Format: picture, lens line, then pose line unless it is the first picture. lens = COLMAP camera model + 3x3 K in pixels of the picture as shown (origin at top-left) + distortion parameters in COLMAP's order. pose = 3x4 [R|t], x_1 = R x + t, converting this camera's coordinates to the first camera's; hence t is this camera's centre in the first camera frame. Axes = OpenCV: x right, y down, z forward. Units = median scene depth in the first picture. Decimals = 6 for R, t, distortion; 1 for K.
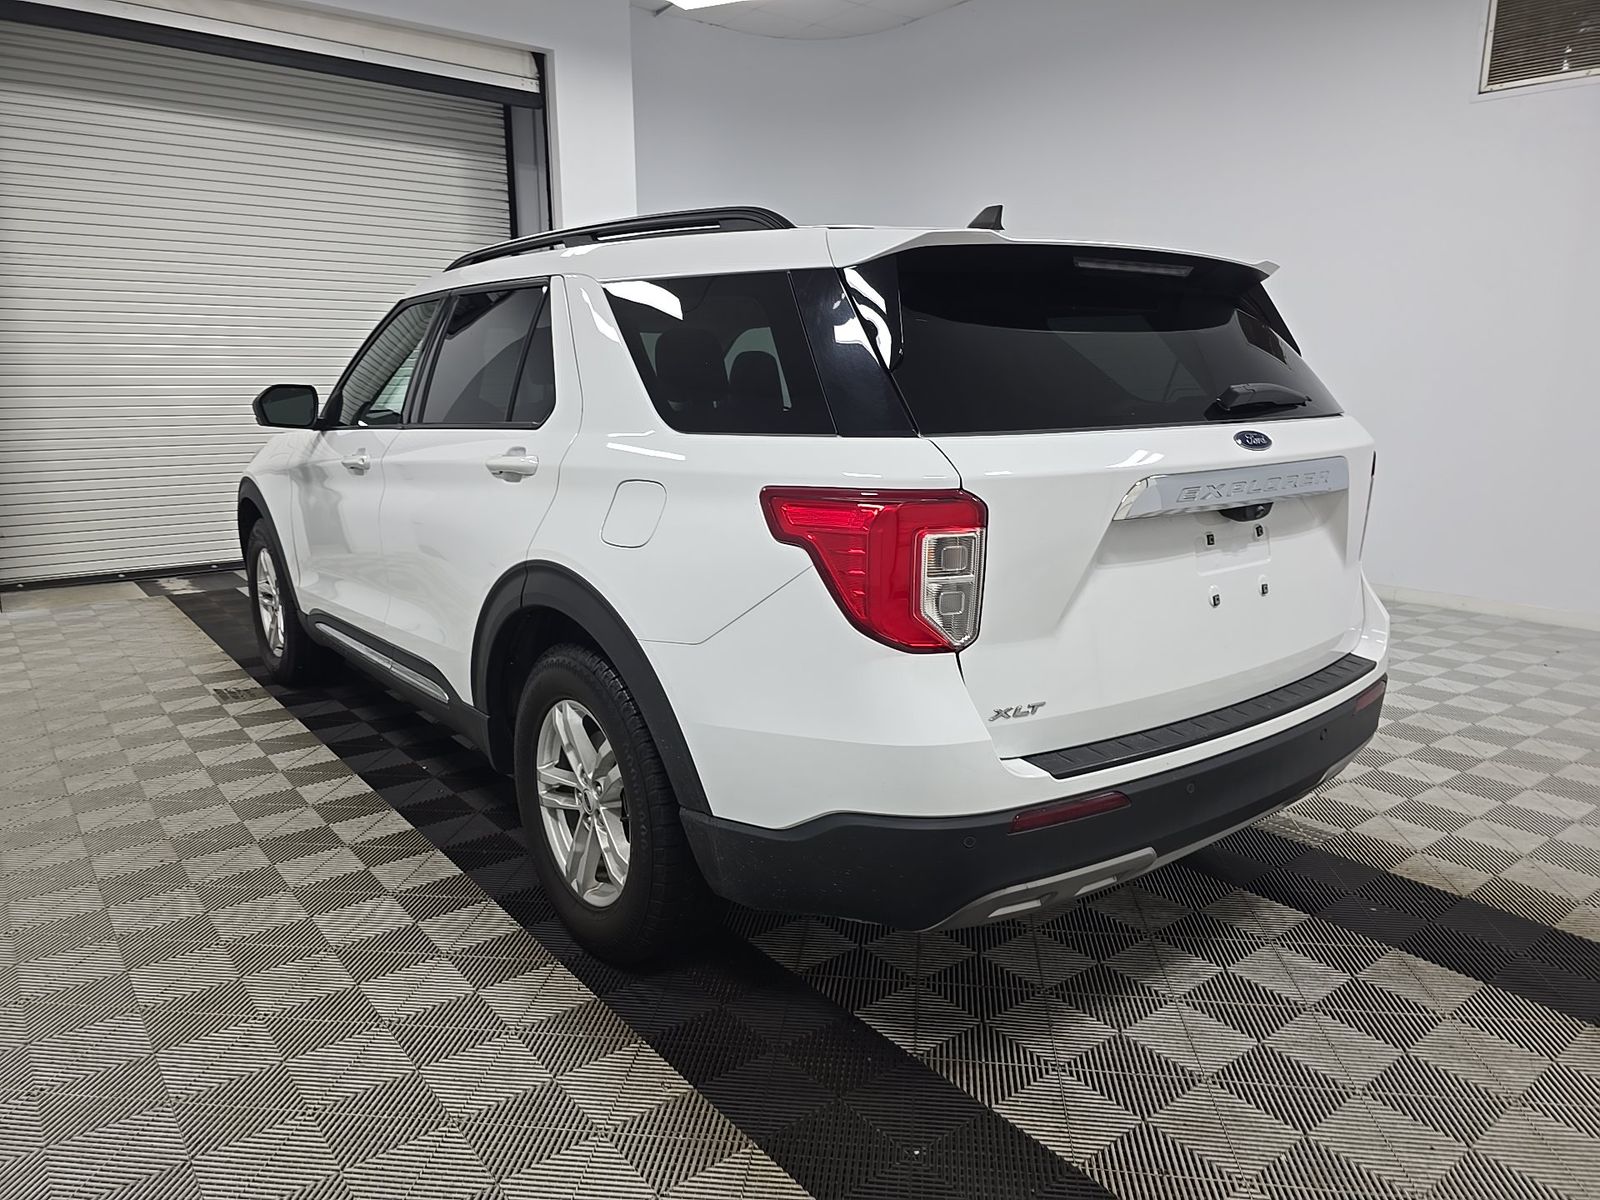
lens RADIAL K [[1036.9, 0, 746.5], [0, 1036.9, 604.5], [0, 0, 1]] dist [0.030628, 0.000217]
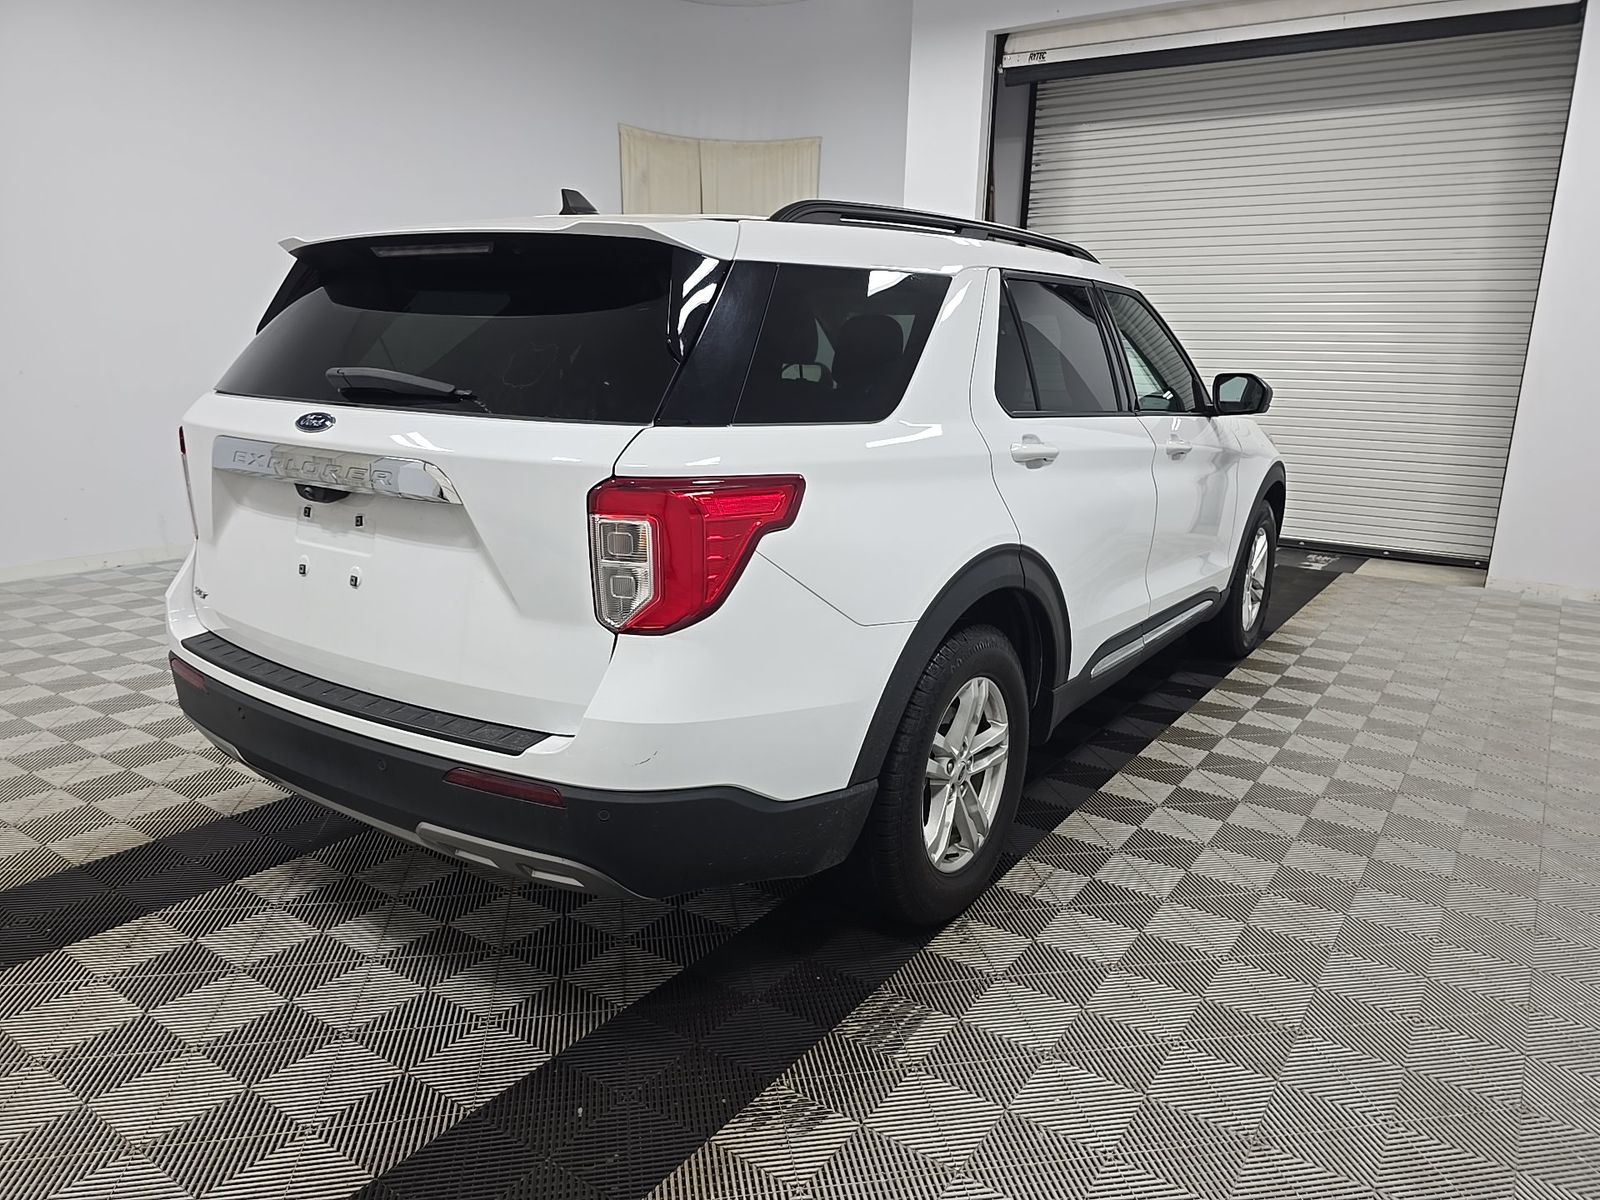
lens RADIAL K [[1075.6, 0, 816.3], [0, 1075.6, 597.4], [0, 0, 1]] dist [0.027904, -0.031453]
pose [[0.359702, 0.230079, -0.904256, 1.634903], [-0.230809, 0.960944, 0.152690, -0.264545], [0.904070, 0.153788, 0.398757, 1.033158]]
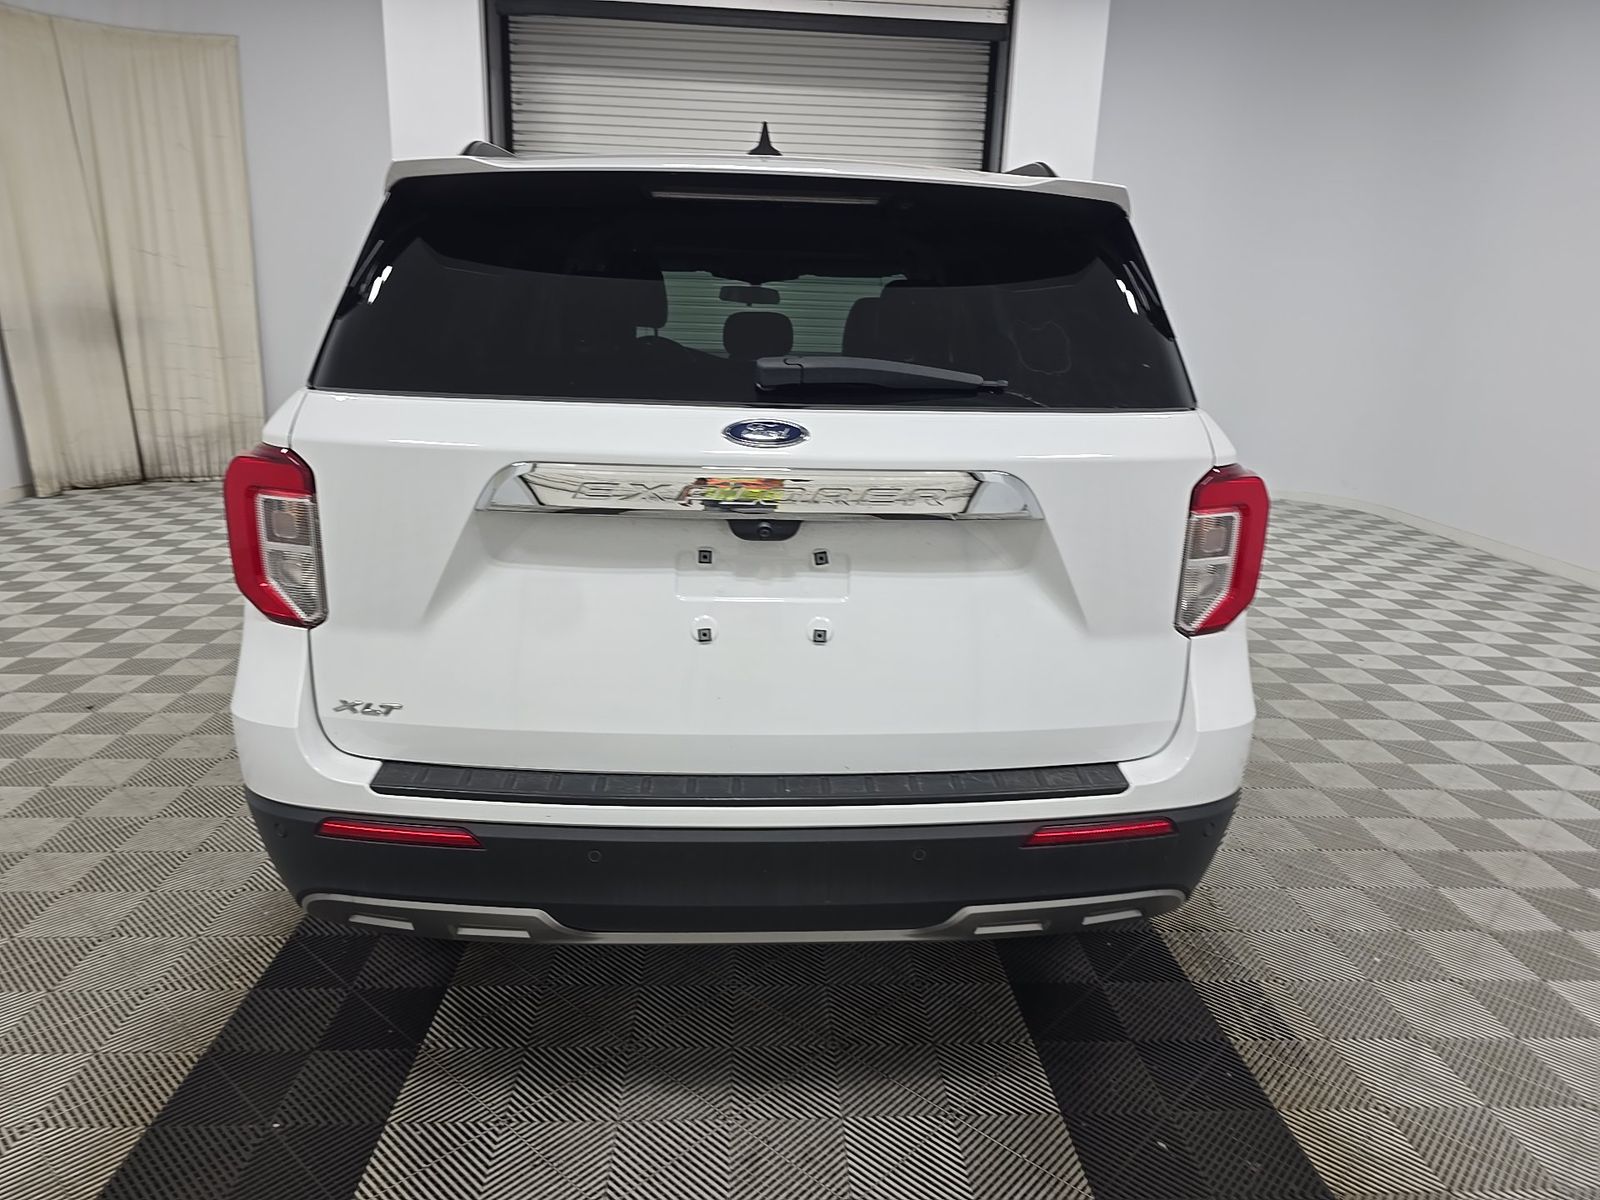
lens RADIAL K [[1075.6, 0, 816.3], [0, 1075.6, 597.4], [0, 0, 1]] dist [0.027904, -0.031453]
pose [[0.856963, 0.167563, -0.487377, 0.902065], [-0.153486, 0.985737, 0.069024, -0.098976], [0.491991, 0.015655, 0.870459, 0.342541]]
